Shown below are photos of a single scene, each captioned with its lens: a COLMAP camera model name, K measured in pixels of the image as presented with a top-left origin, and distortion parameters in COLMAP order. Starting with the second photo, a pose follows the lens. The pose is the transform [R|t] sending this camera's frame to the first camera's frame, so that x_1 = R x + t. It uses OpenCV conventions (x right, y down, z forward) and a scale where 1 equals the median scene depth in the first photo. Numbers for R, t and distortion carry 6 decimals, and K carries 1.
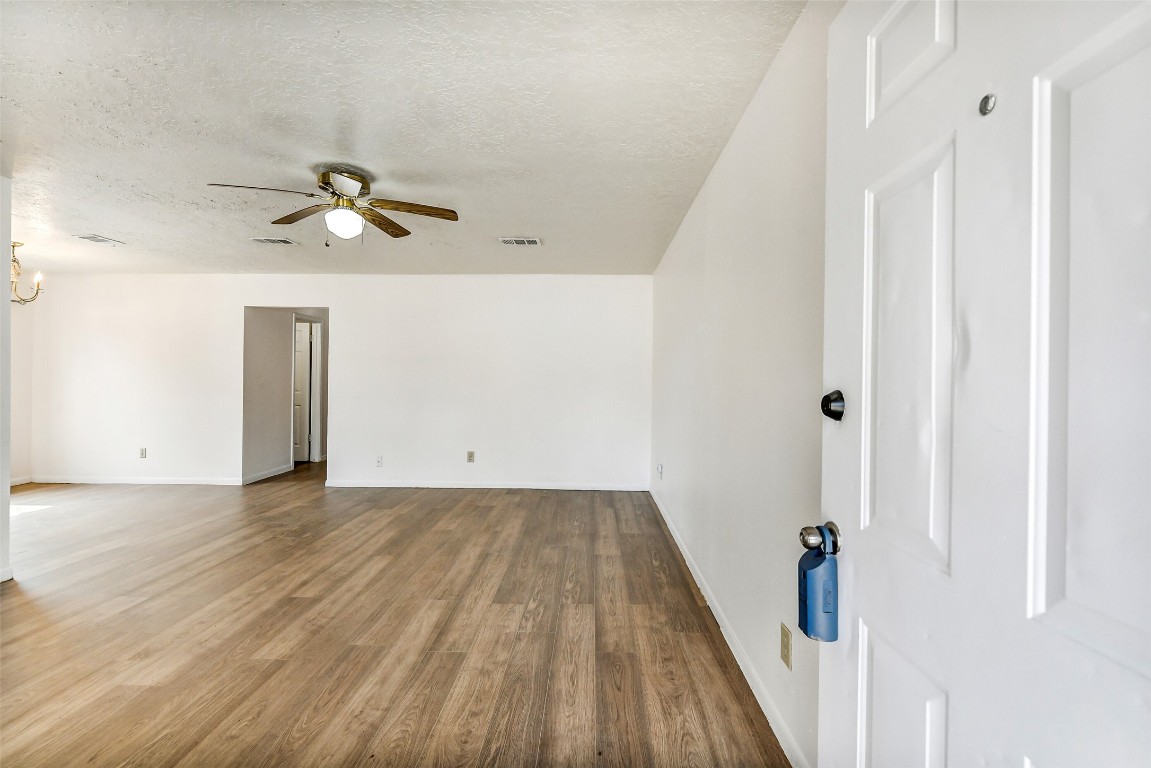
lens RADIAL K [[502.1, 0, 577.1], [0, 502.1, 377.7], [0, 0, 1]] dist [0.000647, -0.000445]
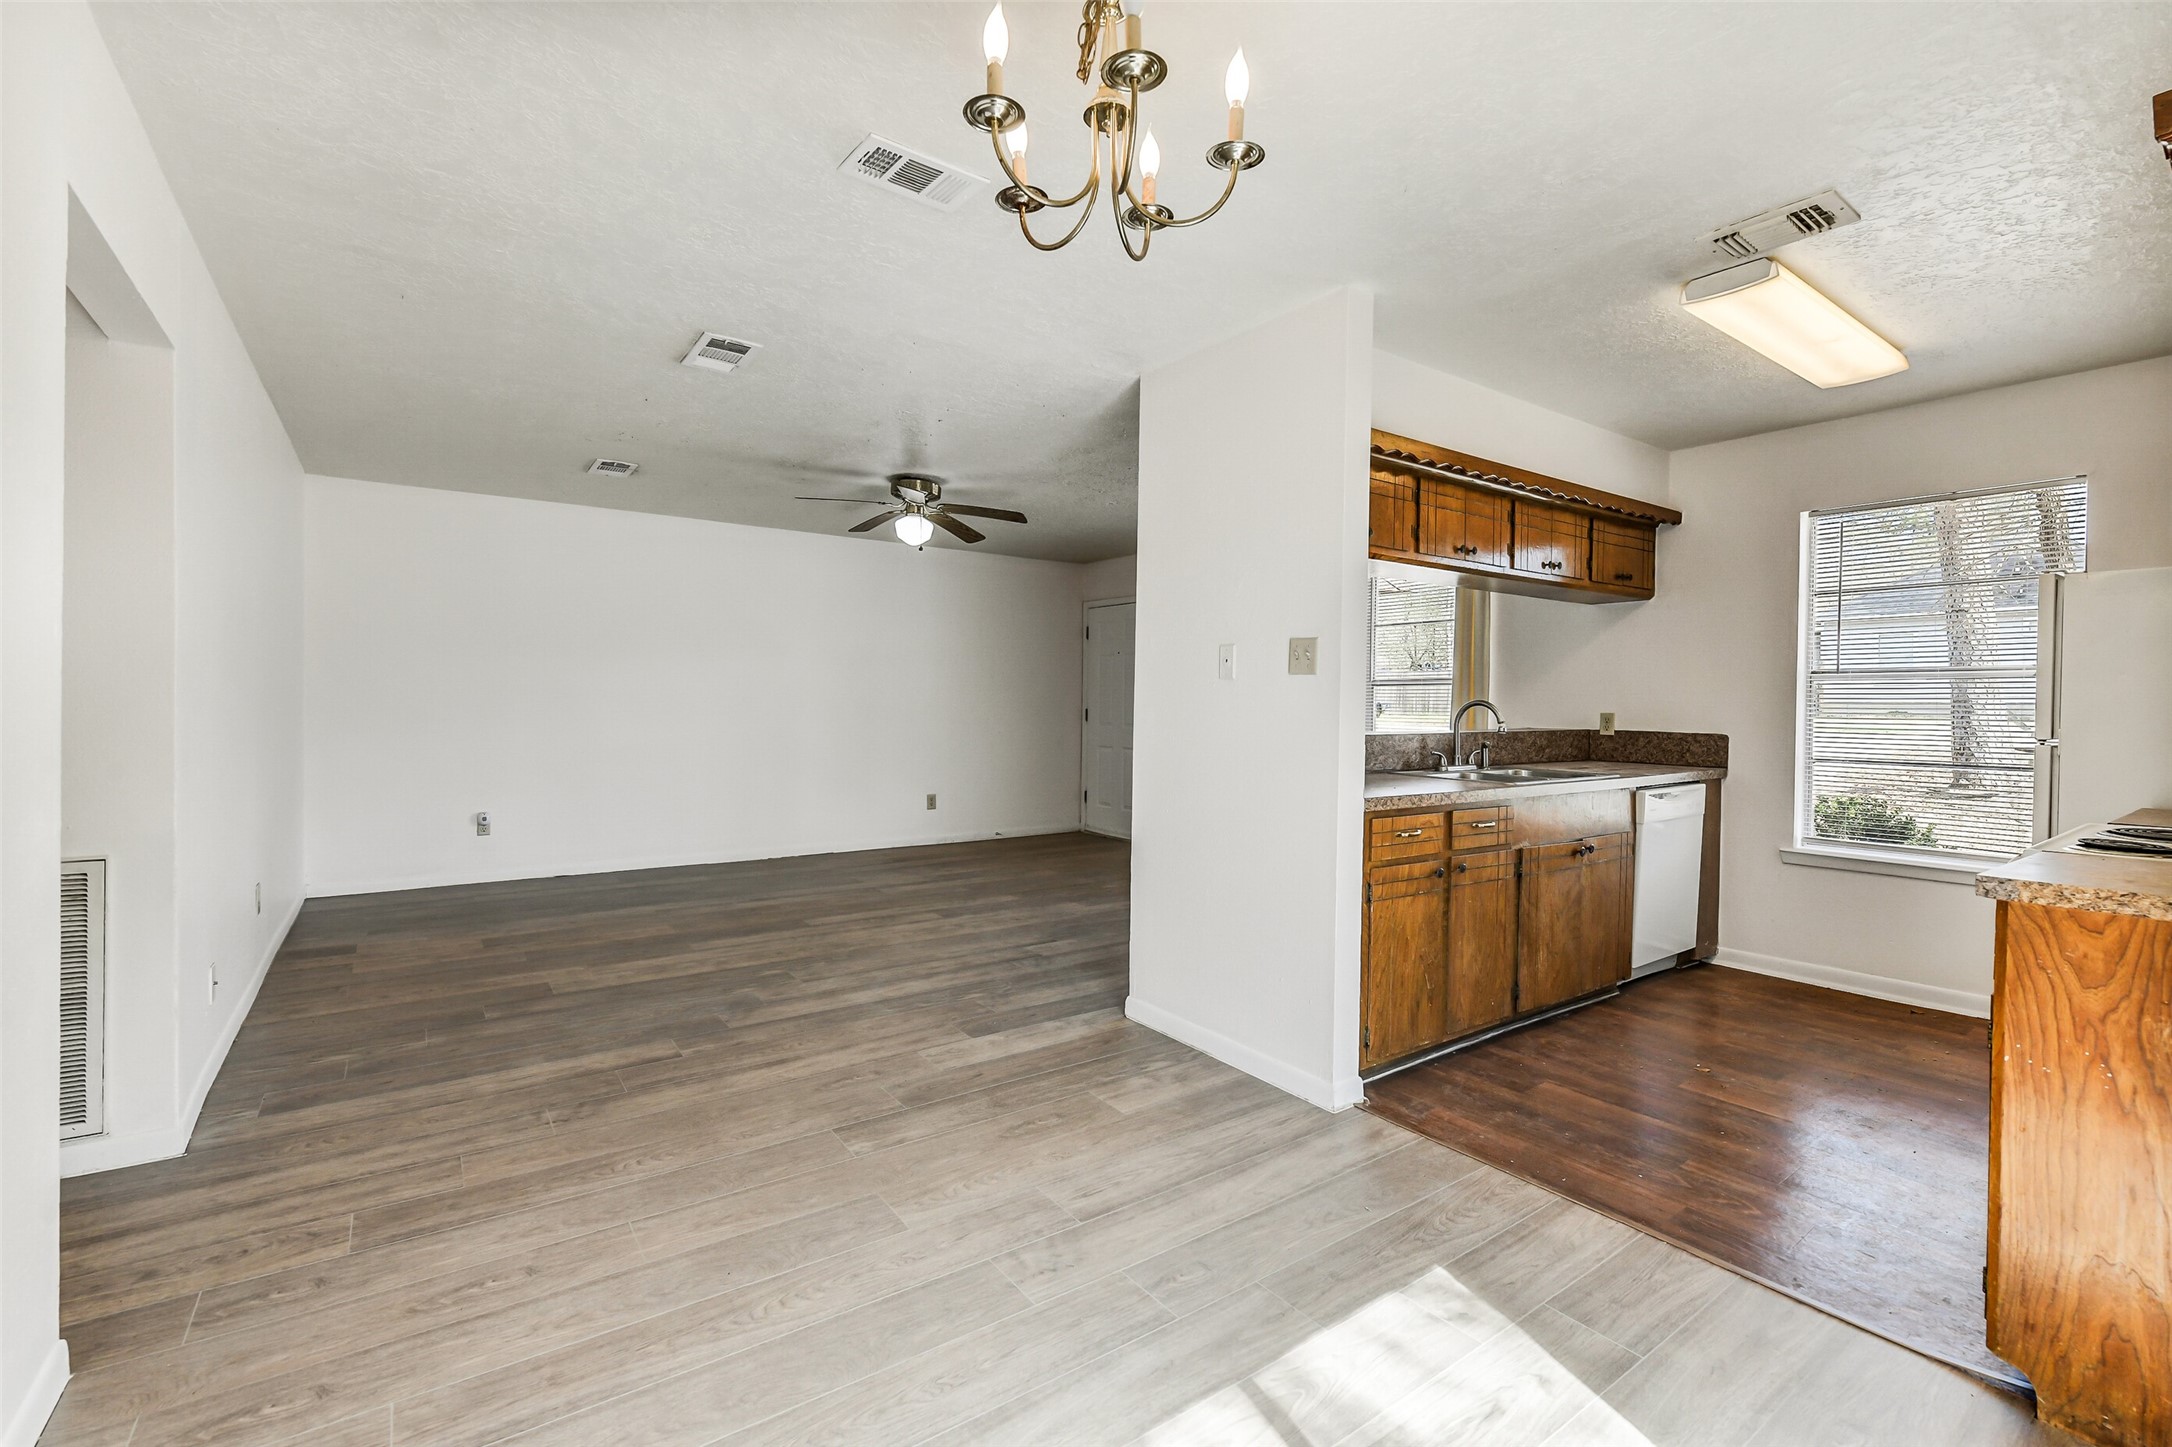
lens RADIAL K [[947.5, 0, 1089.1], [0, 947.5, 711.6], [0, 0, 1]] dist [0.000647, -0.000445]
pose [[-0.609387, -0.027993, 0.792379, -2.167484], [-0.024303, 0.999566, 0.016622, 0.003078], [-0.792500, -0.009128, -0.609803, 1.883154]]
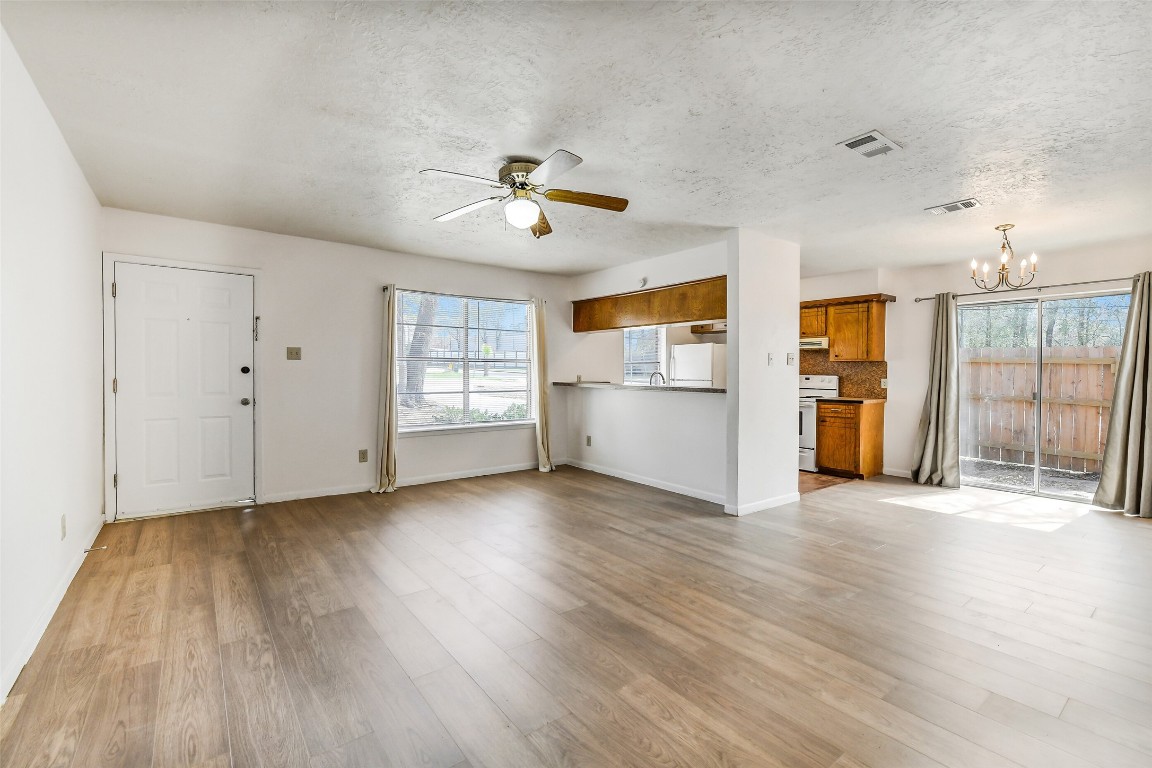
lens RADIAL K [[502.5, 0, 577.6], [0, 502.5, 377.7], [0, 0, 1]] dist [0.000647, -0.000445]
pose [[-0.772652, -0.008868, -0.634768, 0.101781], [-0.011180, 0.999937, -0.000360, 0.026640], [0.634732, 0.006819, -0.772702, 1.912313]]
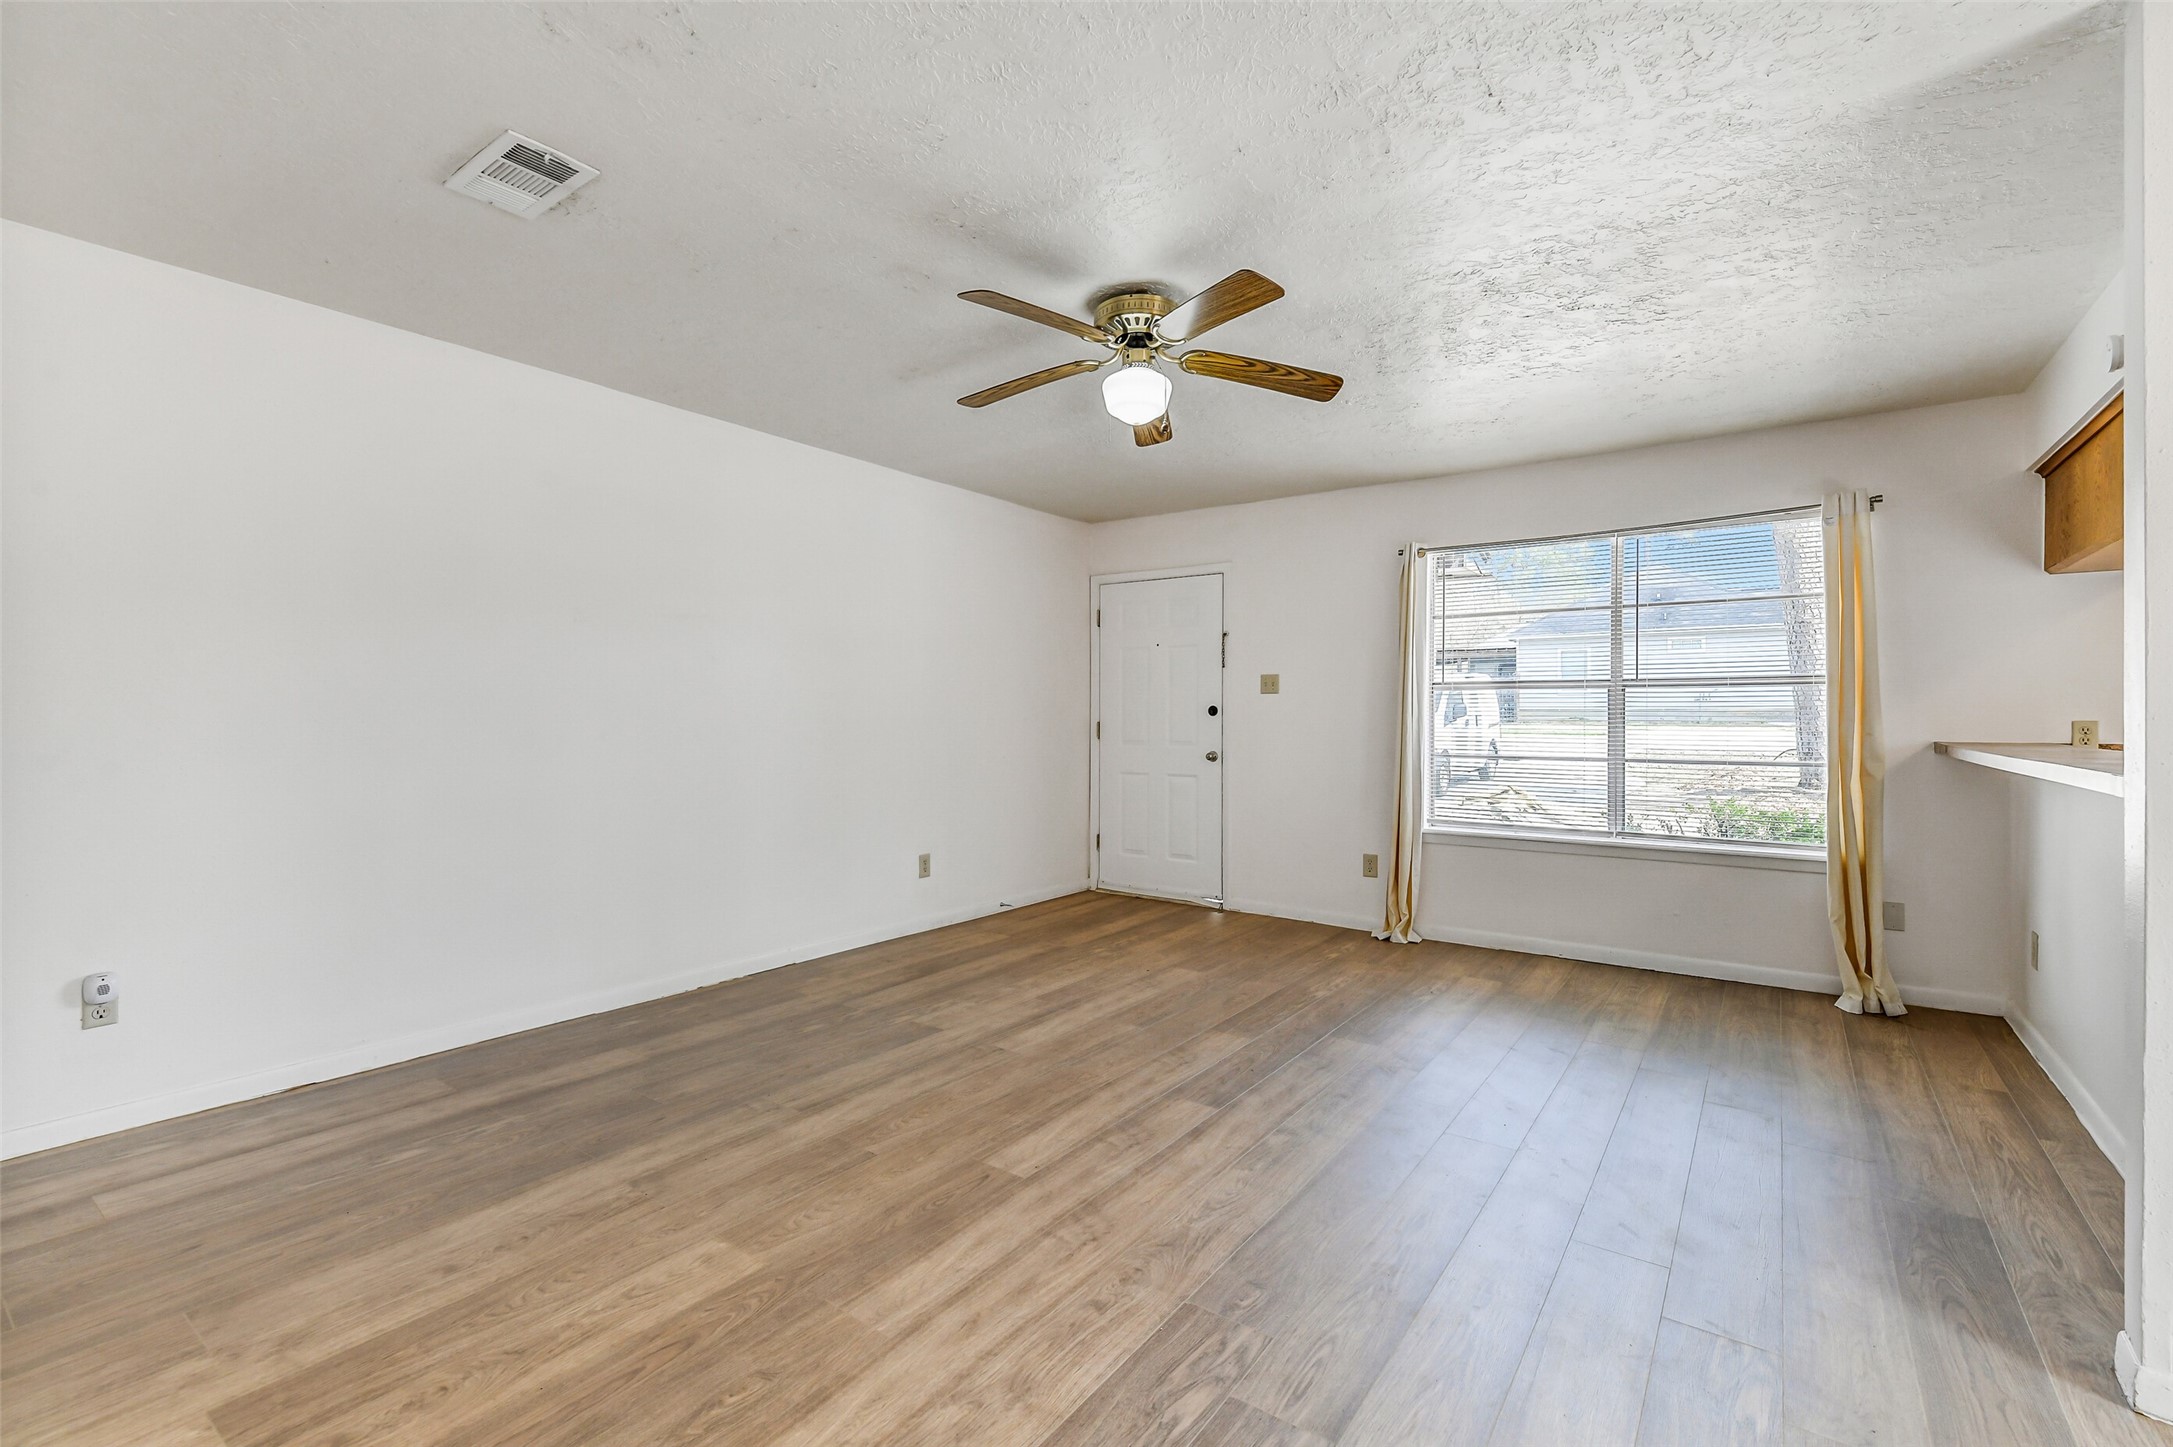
lens RADIAL K [[947.9, 0, 1089.6], [0, 947.9, 711.6], [0, 0, 1]] dist [0.000647, -0.000445]
pose [[-0.826992, -0.012239, 0.562081, -1.004804], [-0.016570, 0.999859, -0.002608, 0.025881], [-0.561970, -0.011470, -0.827078, 1.887728]]
